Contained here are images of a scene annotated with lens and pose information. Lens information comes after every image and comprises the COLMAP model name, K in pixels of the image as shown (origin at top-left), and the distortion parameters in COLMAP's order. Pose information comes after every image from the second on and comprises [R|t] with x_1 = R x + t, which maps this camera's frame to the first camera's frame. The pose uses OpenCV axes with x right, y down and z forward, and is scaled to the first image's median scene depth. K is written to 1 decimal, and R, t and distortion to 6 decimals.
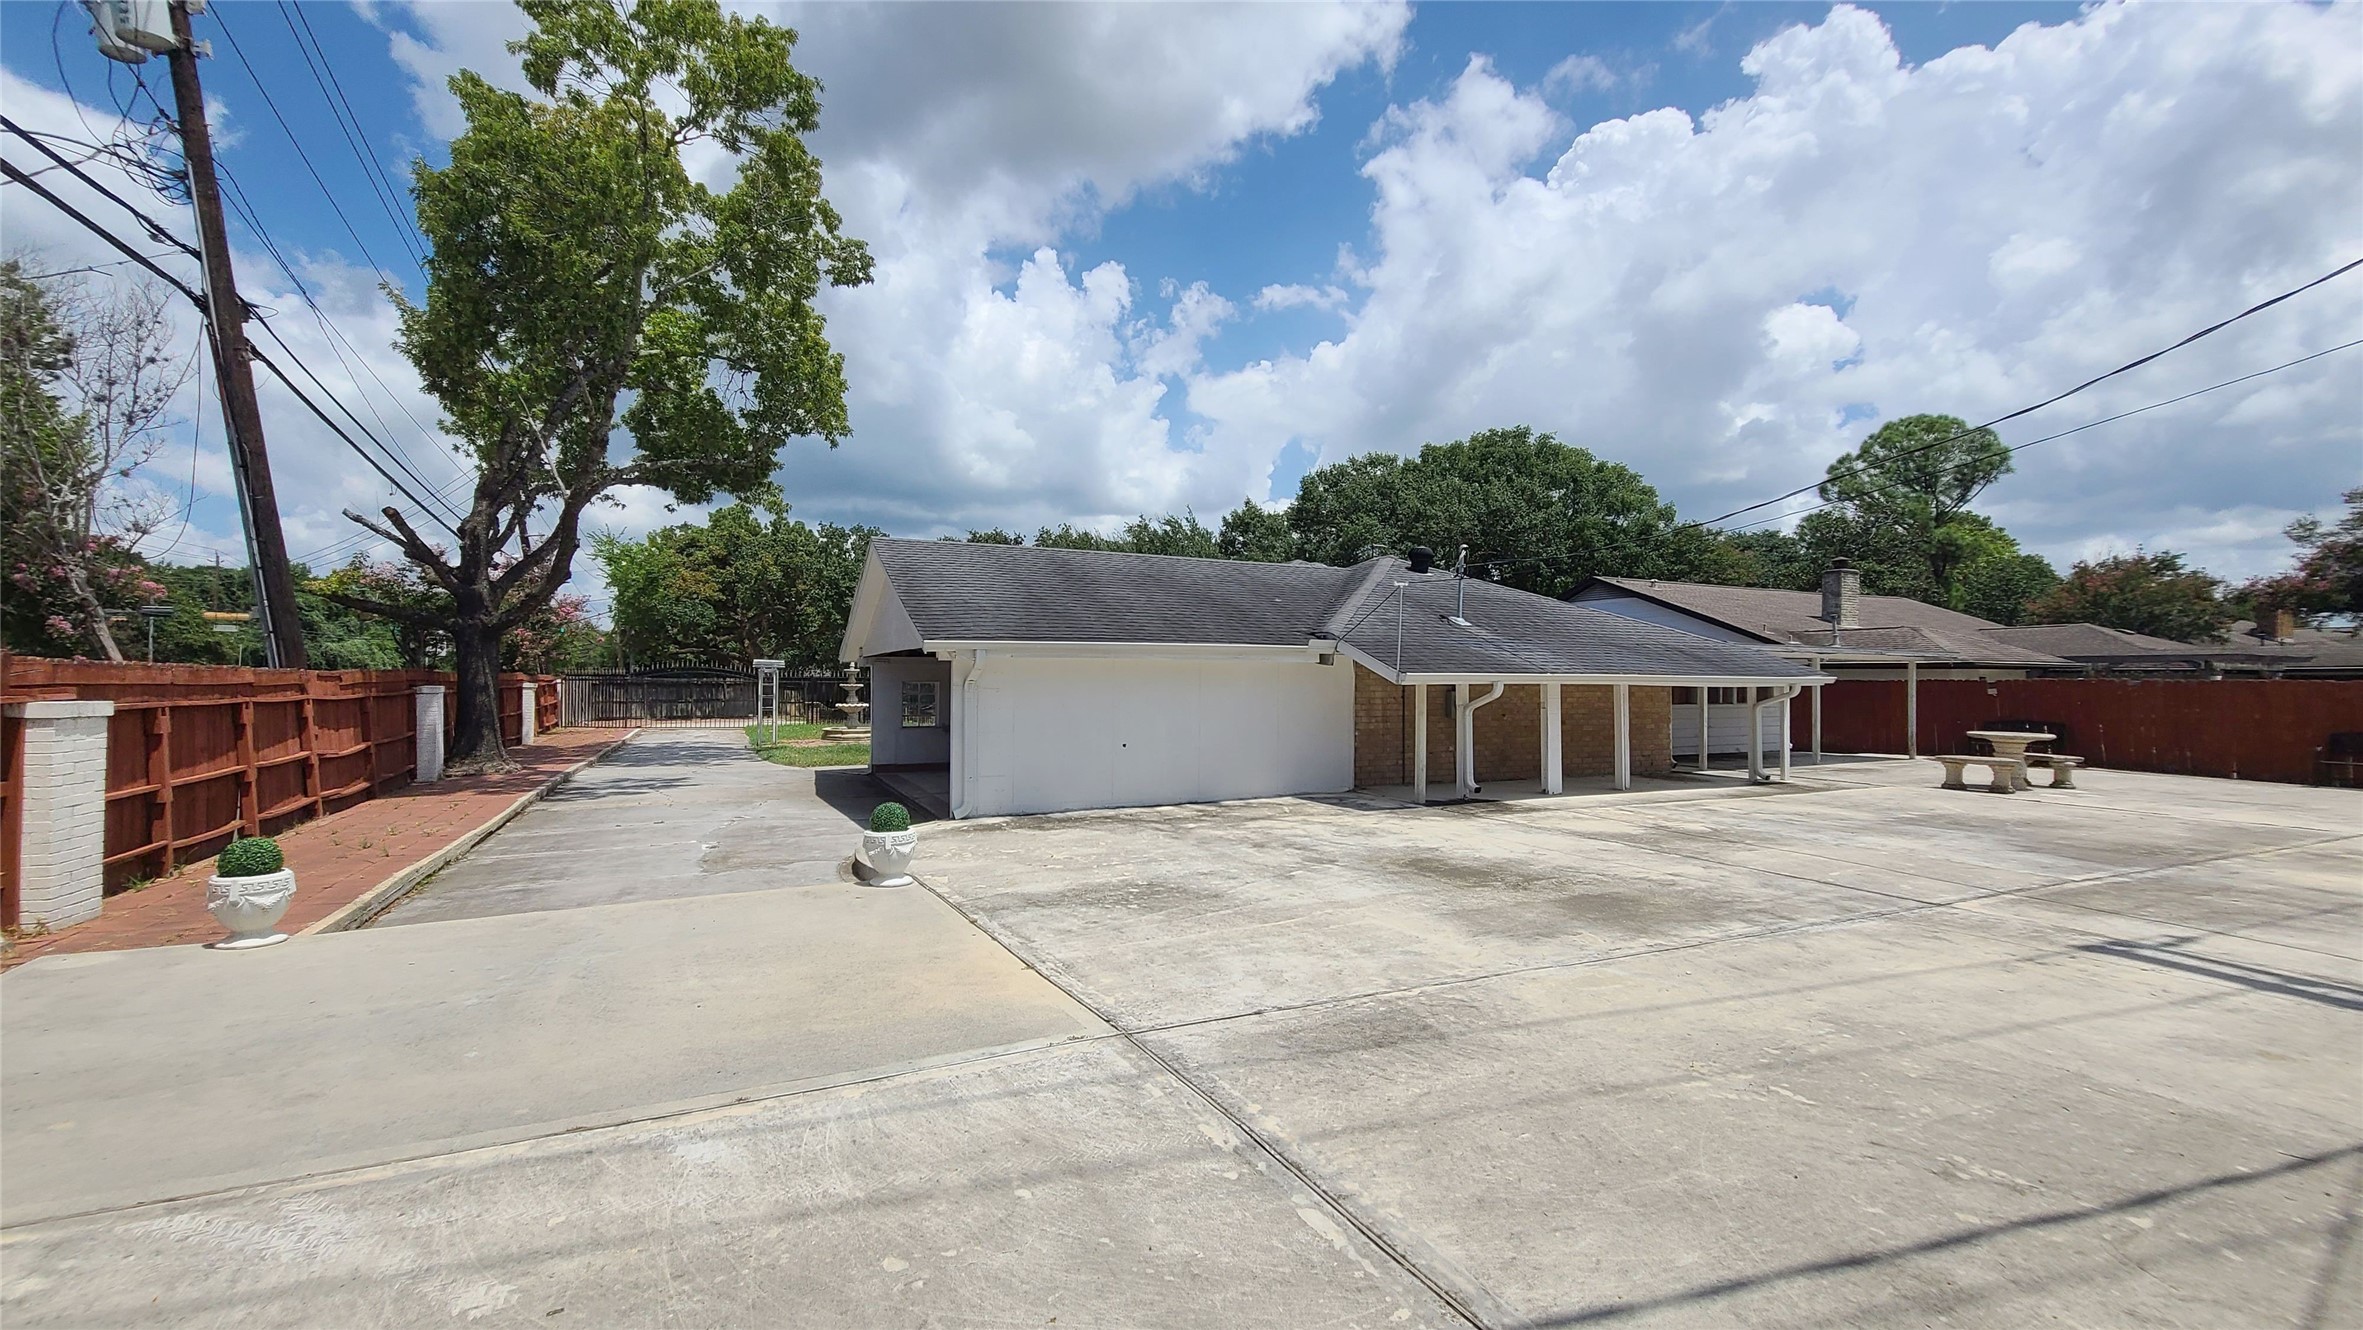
lens RADIAL K [[971.2, 0, 1181.5], [0, 971.2, 665.0], [0, 0, 1]] dist [0.001884, -0.002698]
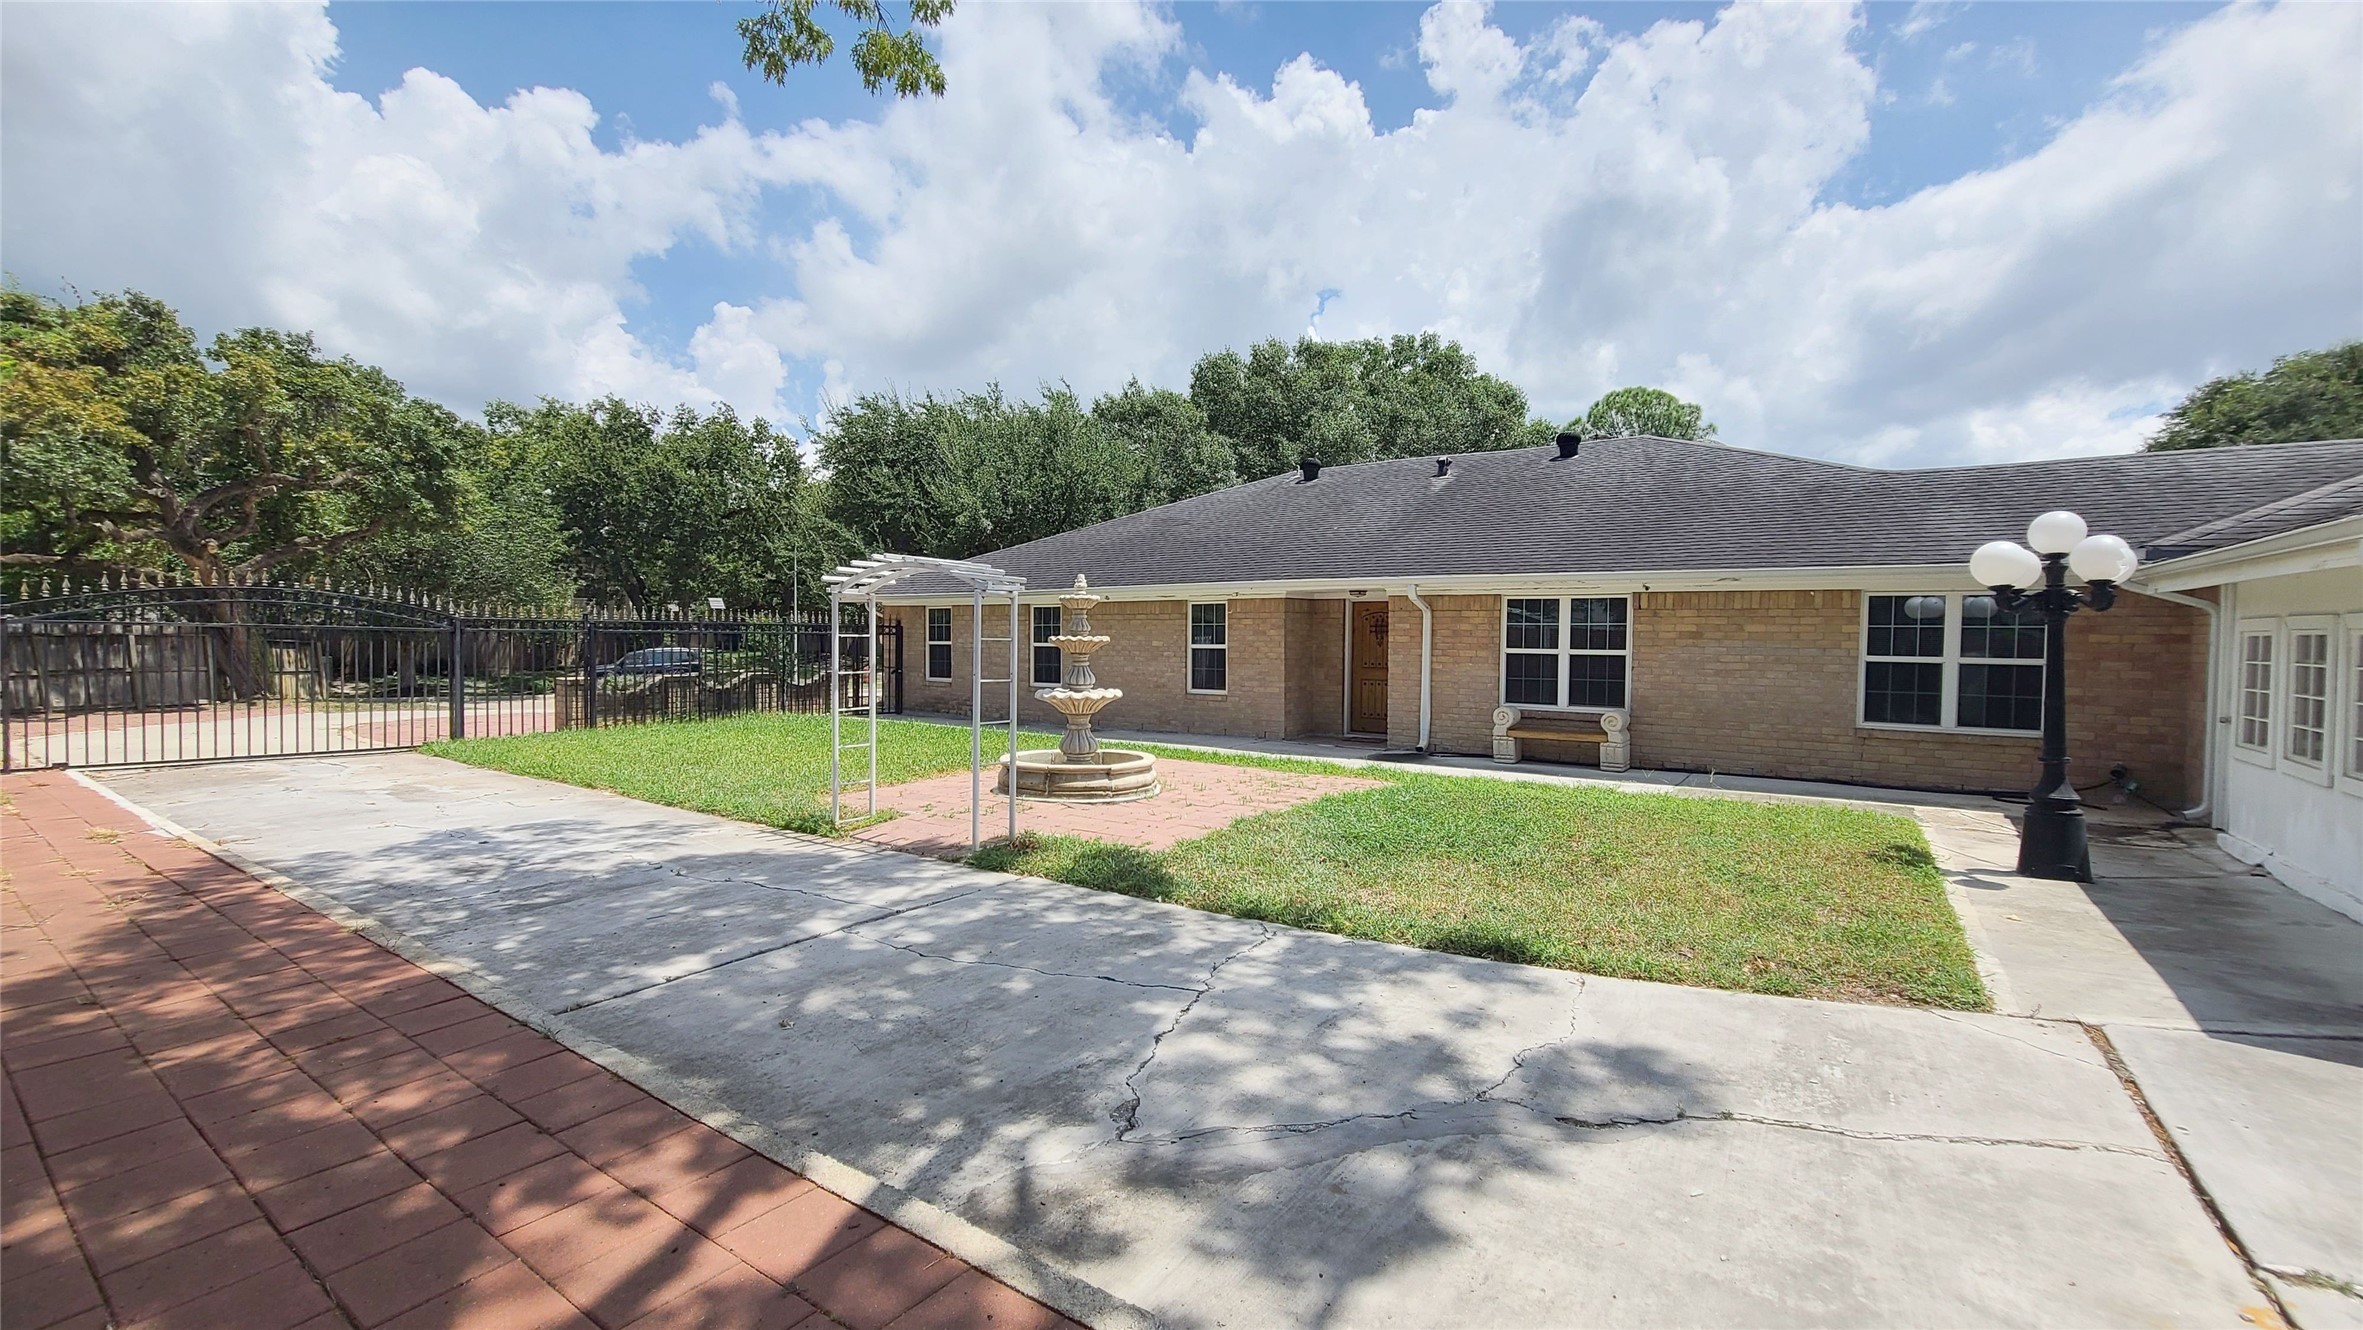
lens RADIAL K [[971.2, 0, 1181.5], [0, 971.2, 665.0], [0, 0, 1]] dist [0.001884, -0.002698]
pose [[0.870276, -0.013047, 0.492391, -0.743054], [-0.010776, 0.998906, 0.045513, 0.020636], [-0.492446, -0.044915, 0.869183, 1.012323]]
